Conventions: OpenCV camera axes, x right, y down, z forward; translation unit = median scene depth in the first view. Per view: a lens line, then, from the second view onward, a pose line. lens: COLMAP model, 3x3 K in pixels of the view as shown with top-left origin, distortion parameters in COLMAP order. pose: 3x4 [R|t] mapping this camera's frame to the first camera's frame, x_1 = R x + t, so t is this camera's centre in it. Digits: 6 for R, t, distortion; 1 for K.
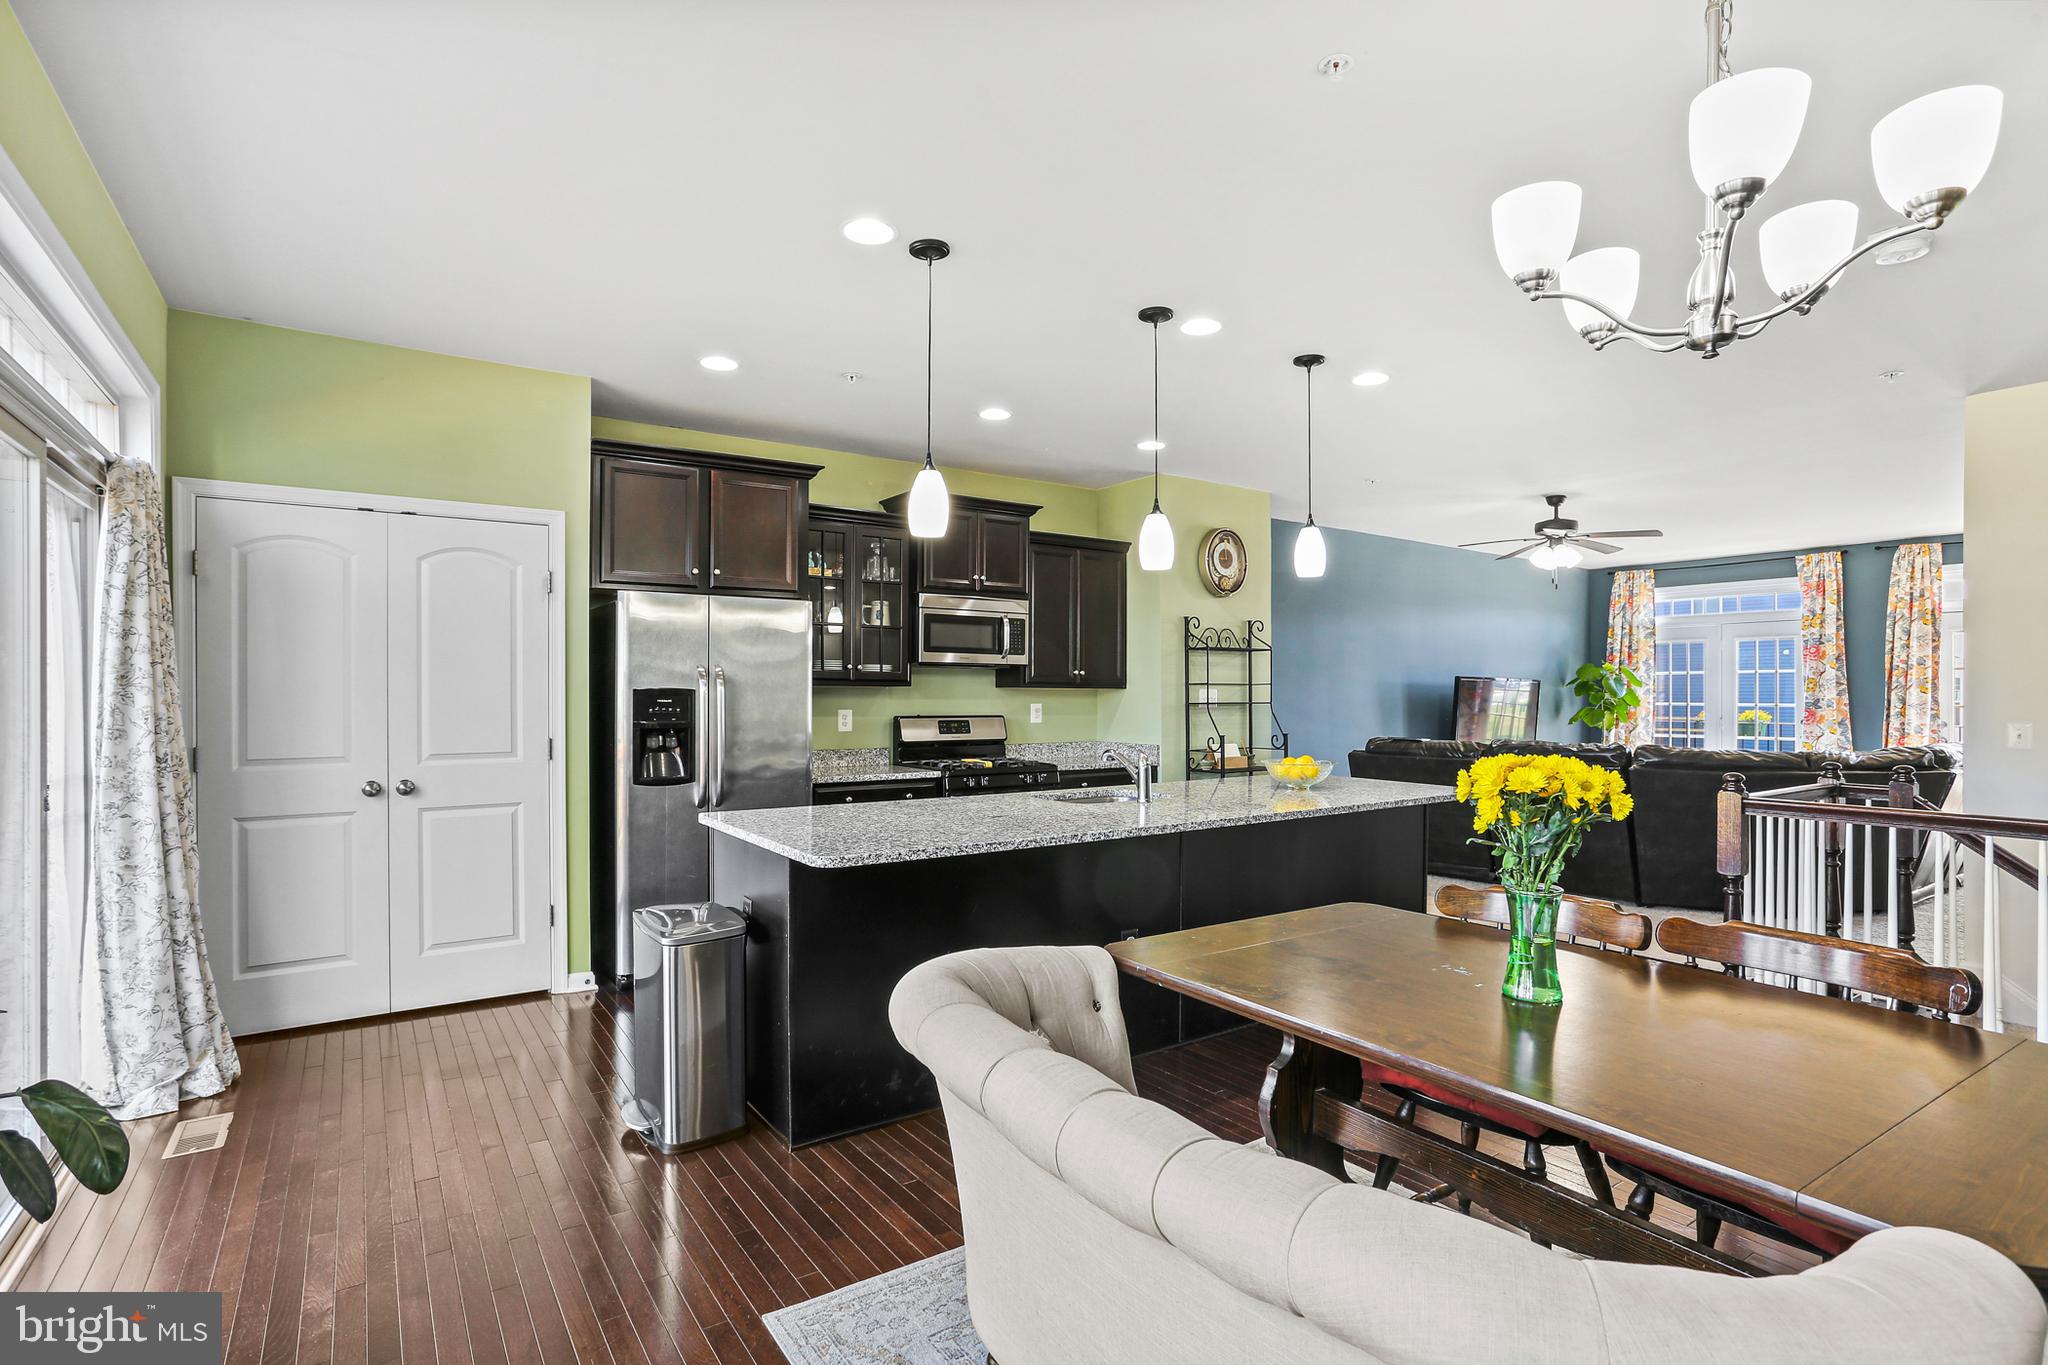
lens RADIAL K [[990.4, 0, 1020.4], [0, 990.4, 684.8], [0, 0, 1]] dist [-0.040234, 0.024149]
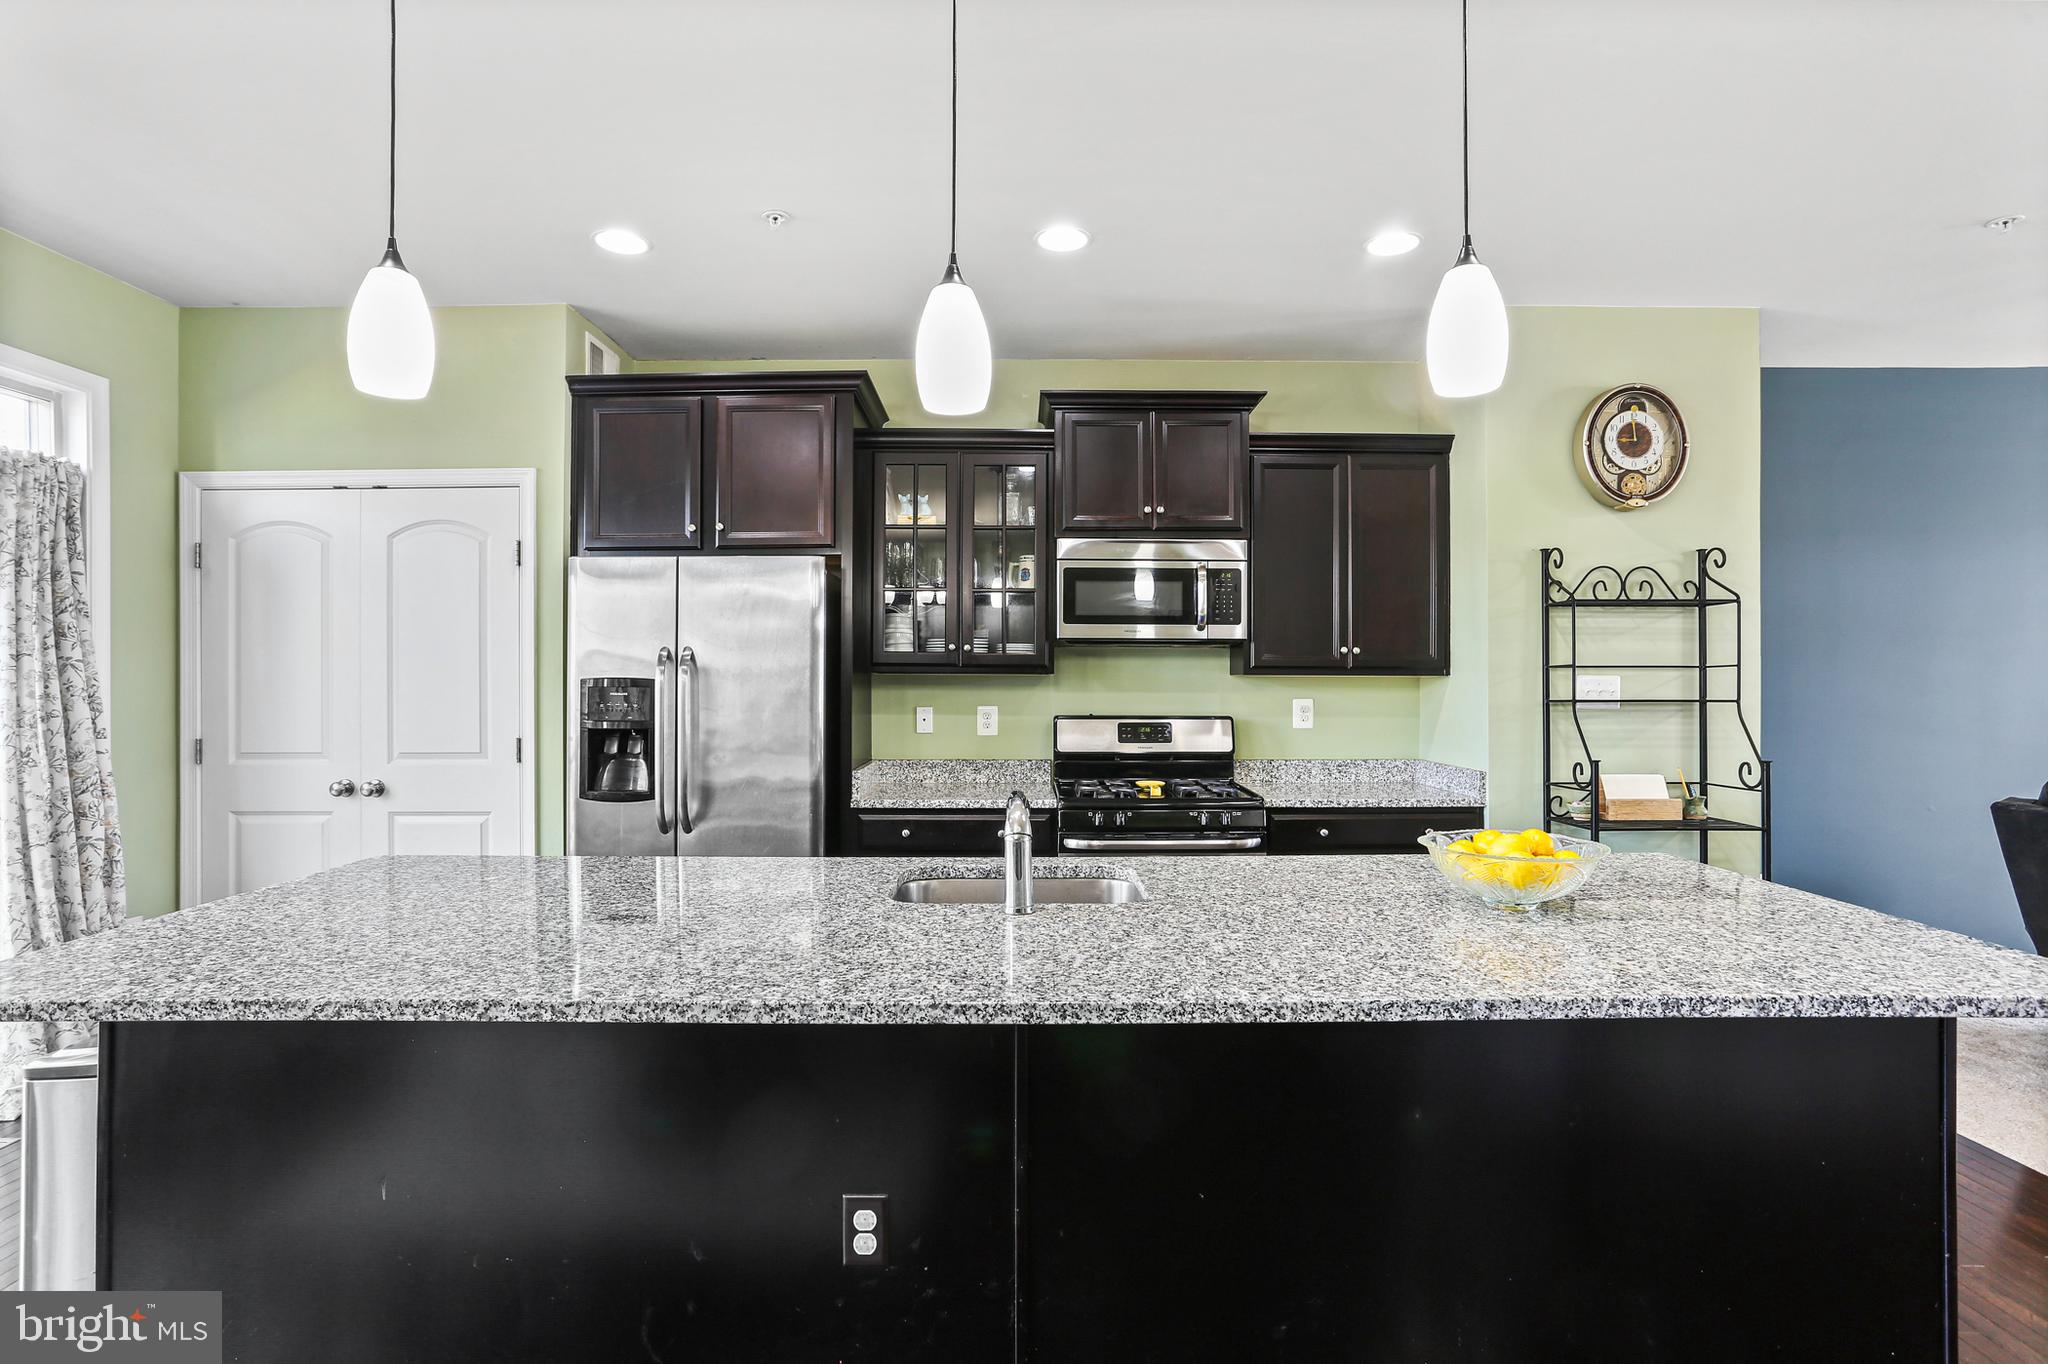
lens RADIAL K [[990.4, 0, 1020.4], [0, 990.4, 684.3], [0, 0, 1]] dist [-0.040234, 0.024149]
pose [[0.827756, -0.001346, -0.561087, 0.248152], [0.006531, 0.999952, 0.007236, 0.003508], [0.561051, -0.009654, 0.827725, 0.381225]]
